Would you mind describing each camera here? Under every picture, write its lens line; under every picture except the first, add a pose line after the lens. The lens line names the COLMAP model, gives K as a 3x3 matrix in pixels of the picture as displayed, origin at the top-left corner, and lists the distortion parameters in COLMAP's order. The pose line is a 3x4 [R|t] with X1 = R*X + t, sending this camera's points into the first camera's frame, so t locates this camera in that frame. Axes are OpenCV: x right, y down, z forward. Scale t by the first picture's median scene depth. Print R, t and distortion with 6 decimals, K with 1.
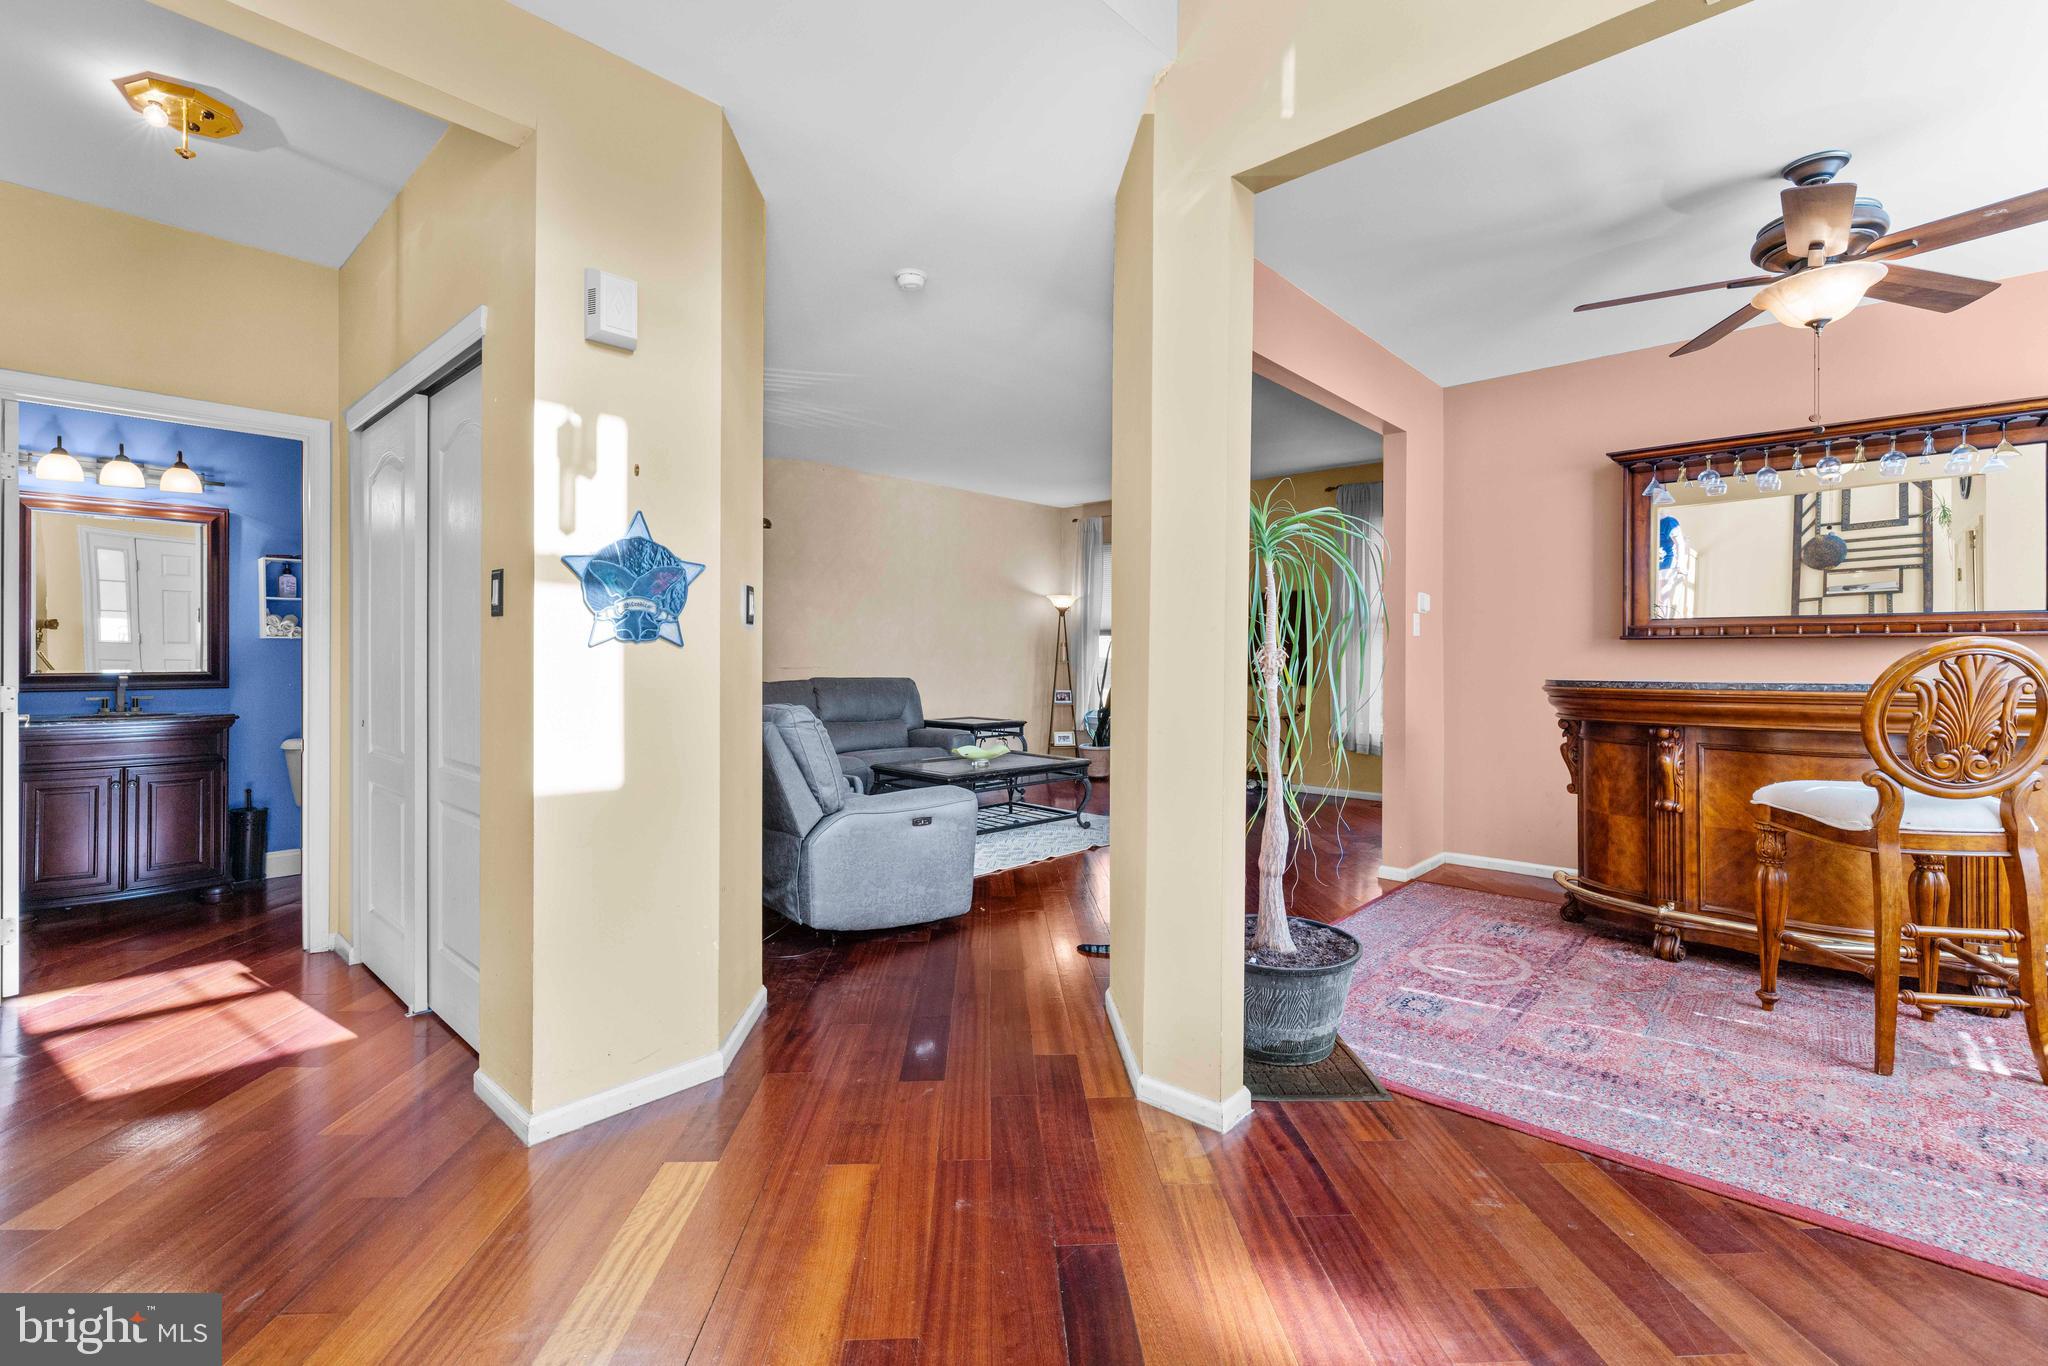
lens RADIAL K [[889.8, 0, 1027.1], [0, 889.8, 663.6], [0, 0, 1]] dist [0.002799, -0.000298]
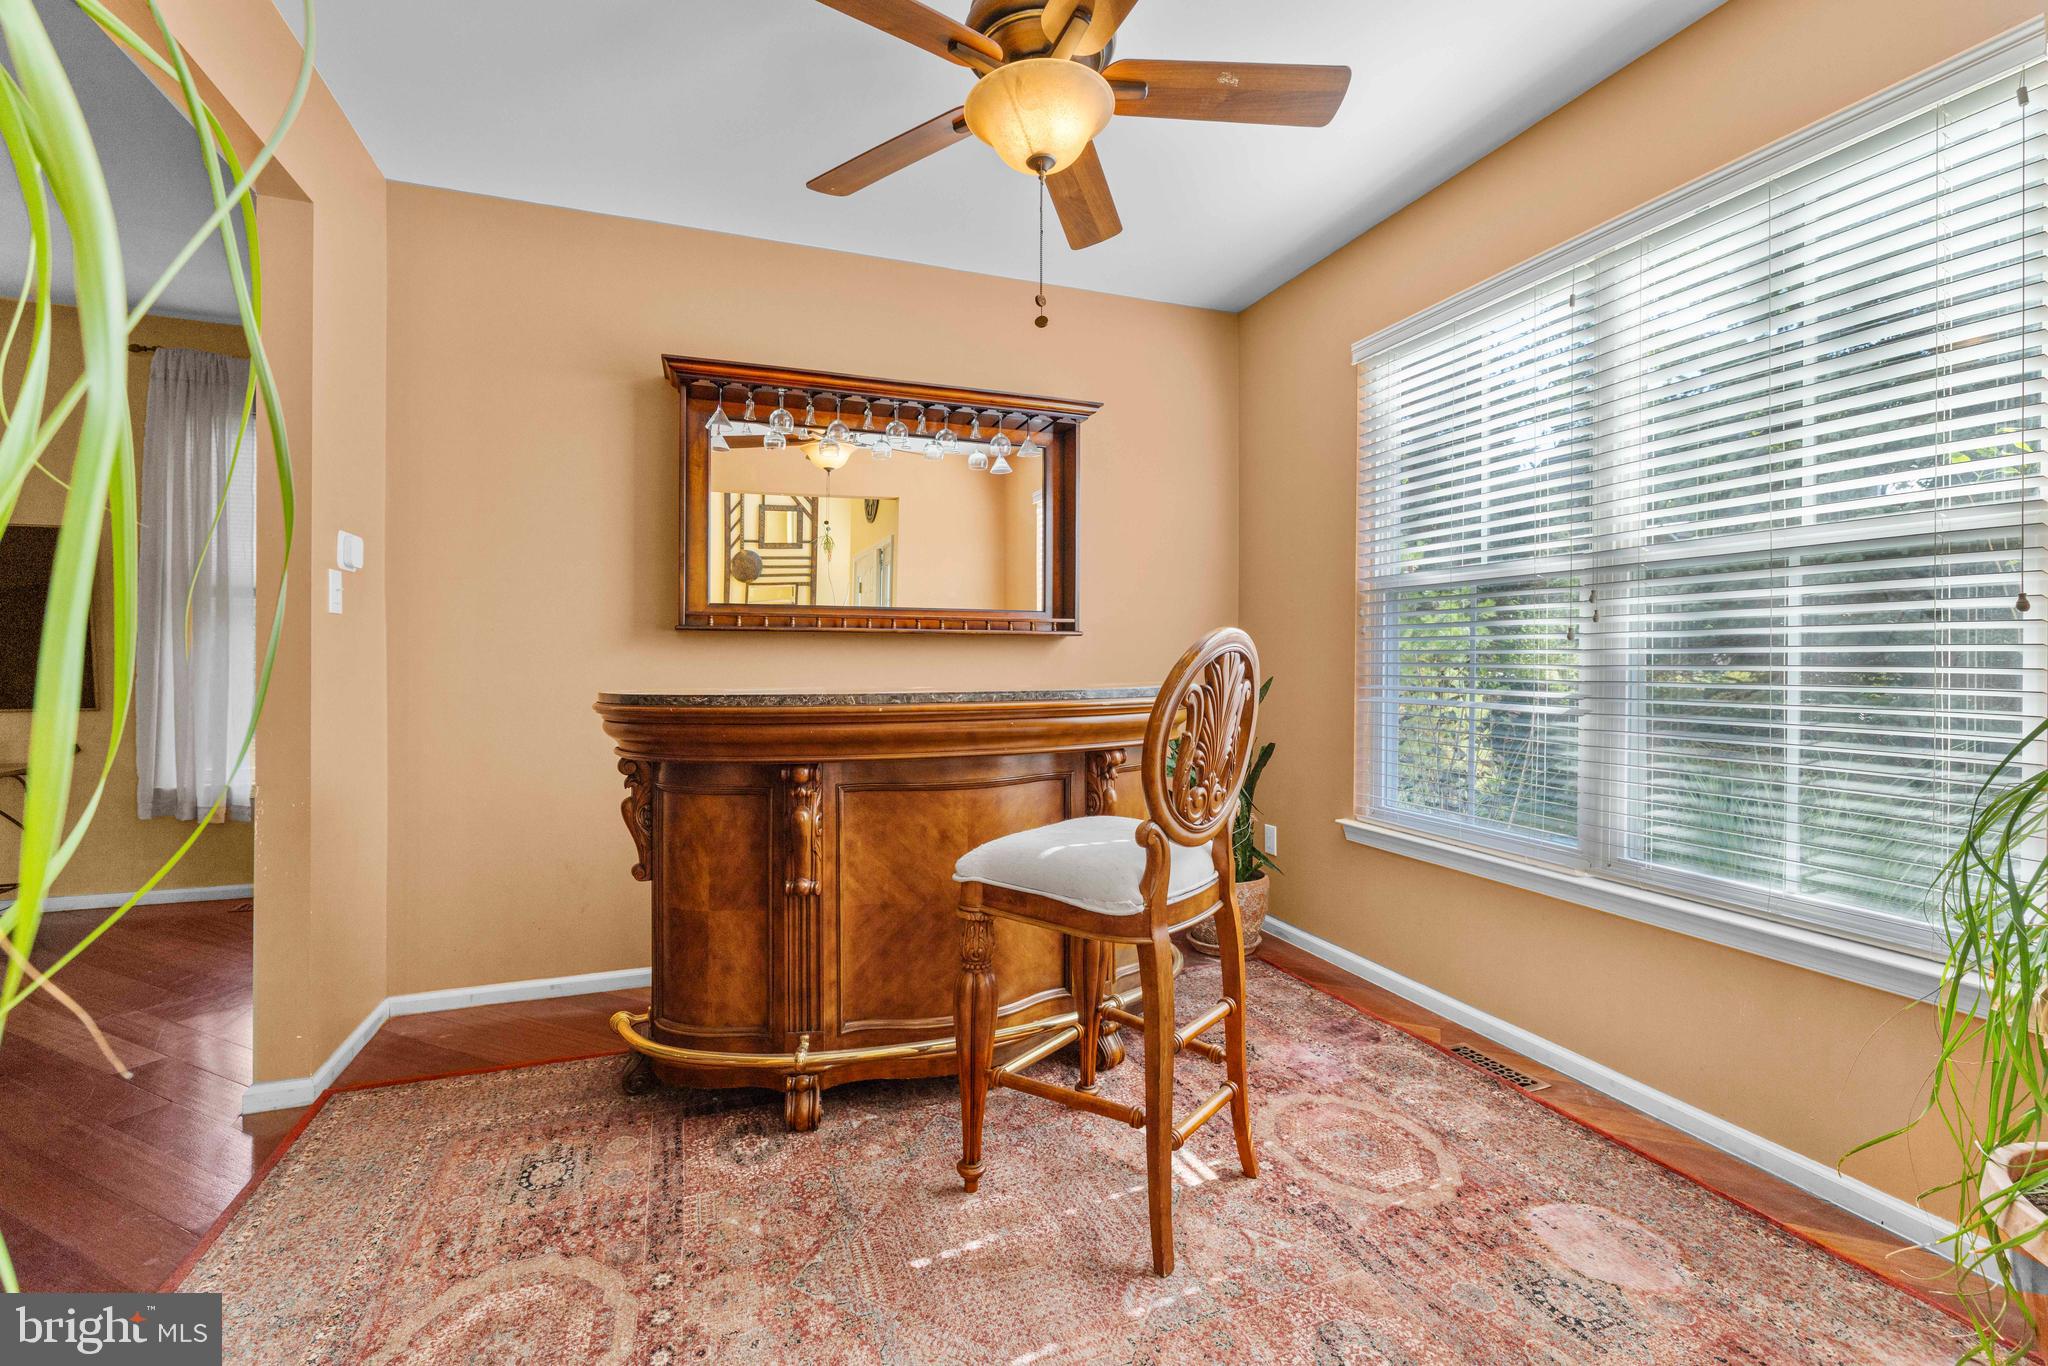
lens RADIAL K [[889.8, 0, 1029.9], [0, 889.8, 665.4], [0, 0, 1]] dist [0.002799, -0.000298]
pose [[0.457785, -0.000321, 0.889063, 0.220767], [0.002063, 0.999998, -0.000702, 0.001016], [-0.889060, 0.002156, 0.457785, 0.549972]]
